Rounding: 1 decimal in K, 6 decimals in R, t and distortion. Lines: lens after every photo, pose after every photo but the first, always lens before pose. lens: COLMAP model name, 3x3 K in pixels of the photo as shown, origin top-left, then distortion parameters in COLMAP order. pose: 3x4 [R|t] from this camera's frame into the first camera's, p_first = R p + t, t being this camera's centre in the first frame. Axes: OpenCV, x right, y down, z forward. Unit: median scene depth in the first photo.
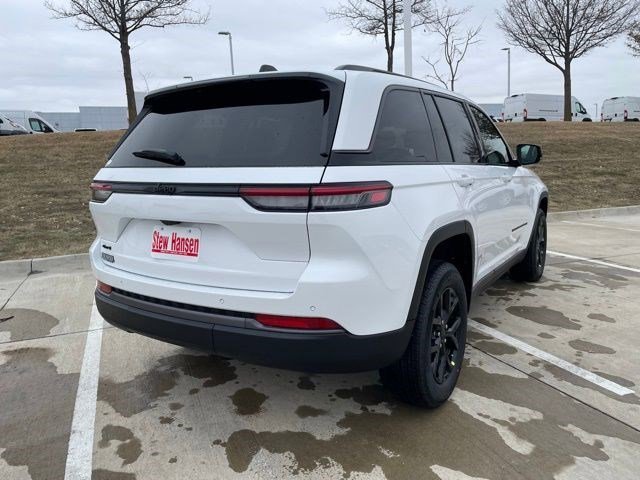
lens RADIAL K [[481.1, 0, 321.8], [0, 481.1, 241.7], [0, 0, 1]] dist [0.079775, -0.104593]
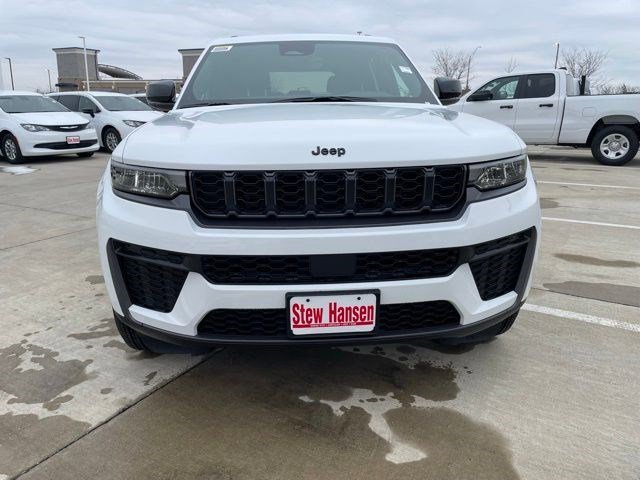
lens RADIAL K [[483.5, 0, 320.0], [0, 483.5, 240.0], [0, 0, 1]] dist [0.080119, -0.104790]
pose [[-0.810323, 0.193491, -0.553116, 0.759815], [-0.061074, 0.910883, 0.408119, -0.328710], [0.582792, 0.364489, -0.726293, 1.965576]]
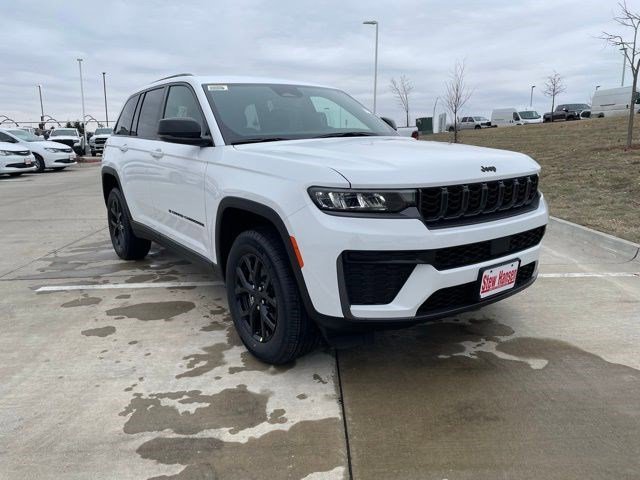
lens RADIAL K [[481.1, 0, 321.8], [0, 481.1, 241.7], [0, 0, 1]] dist [0.079775, -0.104593]
pose [[-0.366332, 0.239615, -0.899103, 1.189736], [-0.124228, 0.945029, 0.302470, -0.299791], [0.922154, 0.222498, -0.316428, 1.640654]]
